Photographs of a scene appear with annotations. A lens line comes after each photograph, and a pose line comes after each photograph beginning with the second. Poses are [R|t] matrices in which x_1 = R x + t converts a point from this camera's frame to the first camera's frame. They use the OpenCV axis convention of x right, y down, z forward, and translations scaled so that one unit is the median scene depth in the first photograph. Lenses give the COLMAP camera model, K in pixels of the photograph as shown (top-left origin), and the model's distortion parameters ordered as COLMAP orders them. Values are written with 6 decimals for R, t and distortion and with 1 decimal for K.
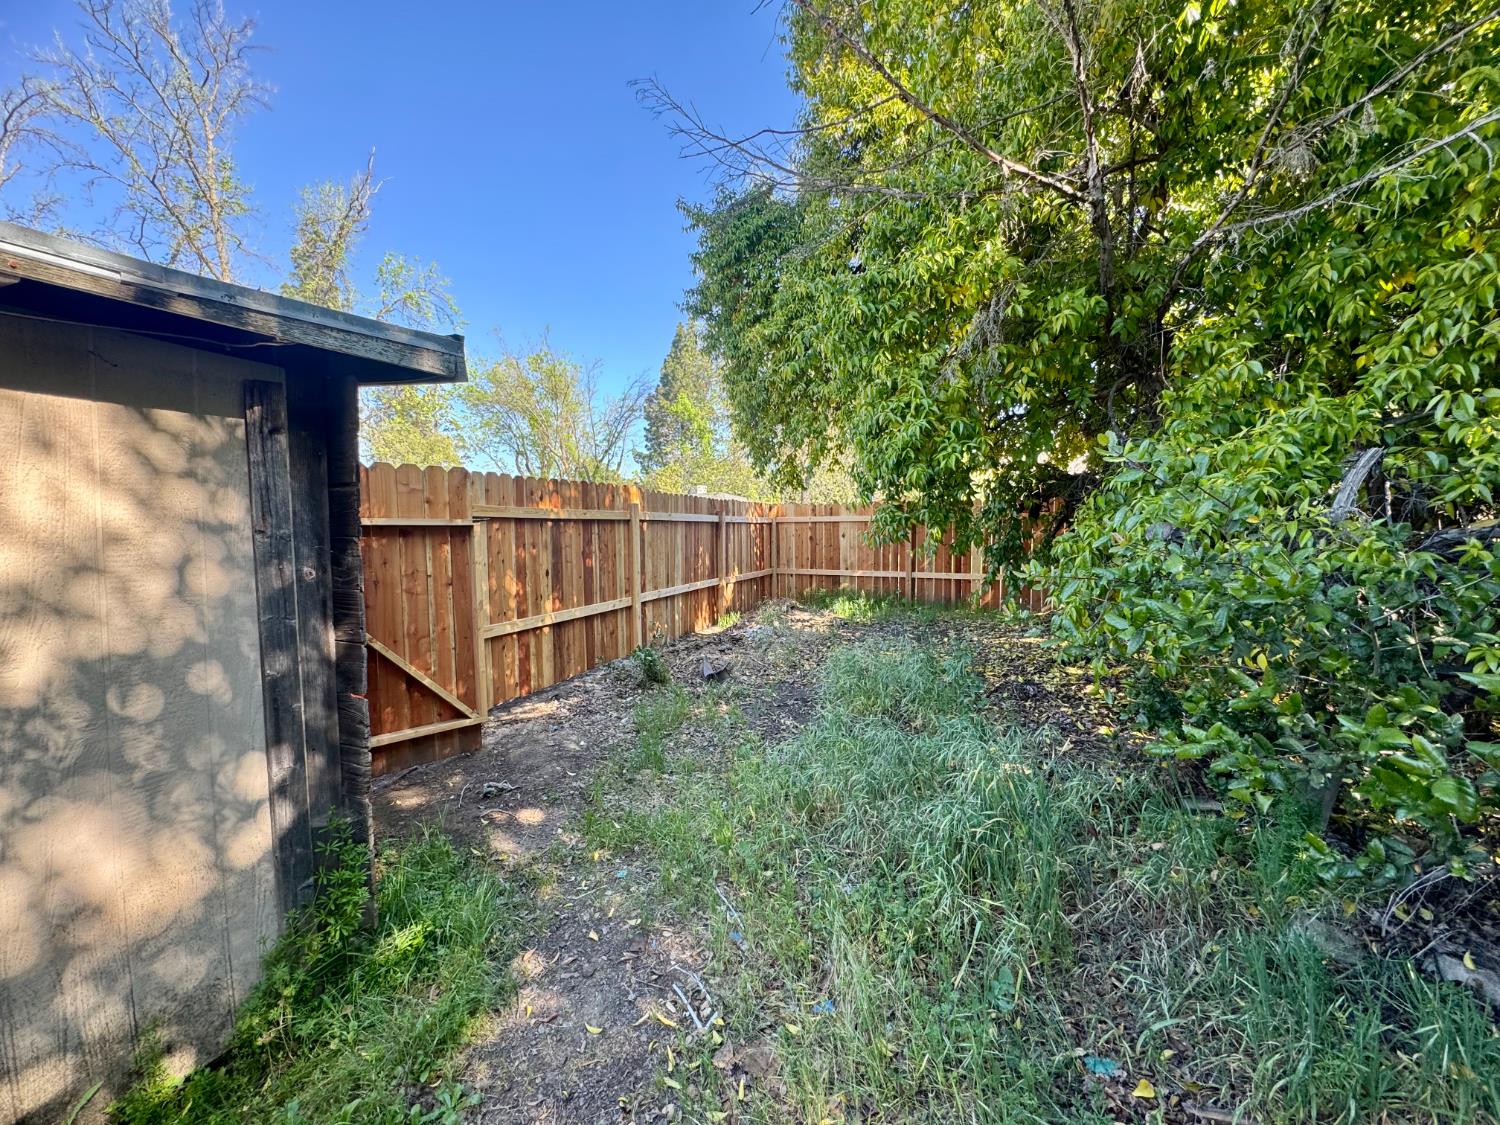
lens RADIAL K [[598.2, 0, 752.8], [0, 598.2, 567.4], [0, 0, 1]] dist [-0.001545, 0.000327]
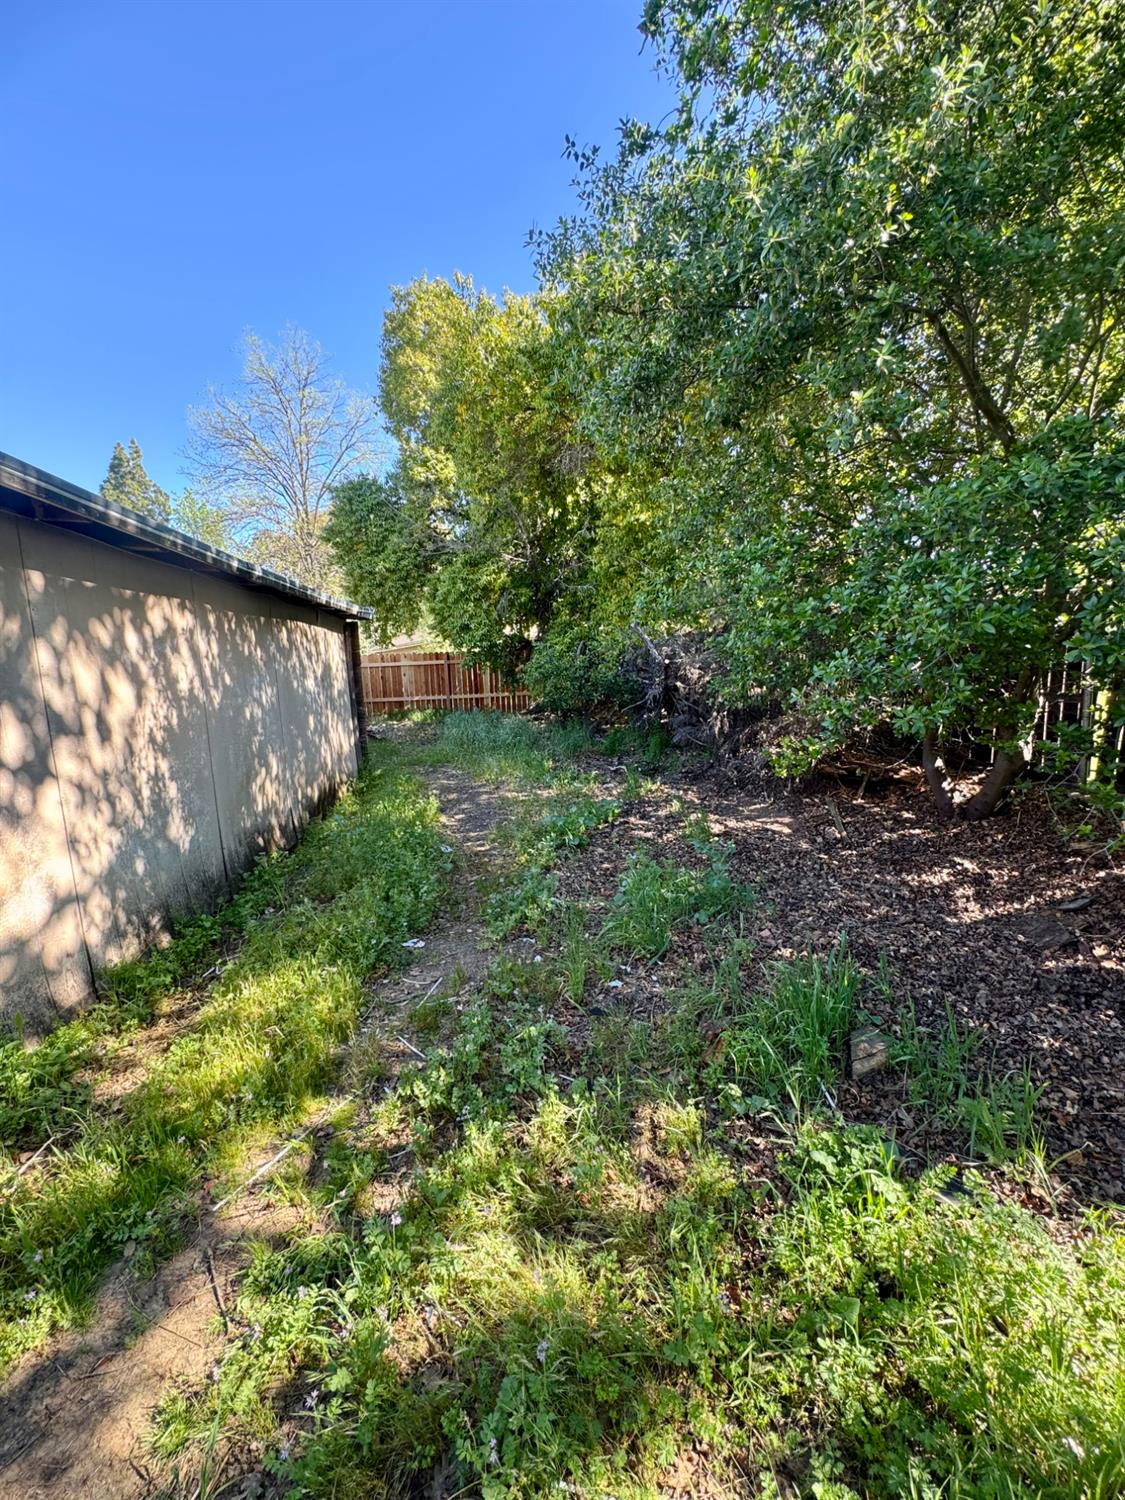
lens RADIAL K [[598.2, 0, 565.0], [0, 598.2, 749.3], [0, 0, 1]] dist [-0.001545, 0.000327]
pose [[0.860261, -0.090905, 0.501684, -0.306144], [0.065057, 0.995505, 0.068830, 0.063836], [-0.505686, -0.026574, 0.862308, -0.596768]]
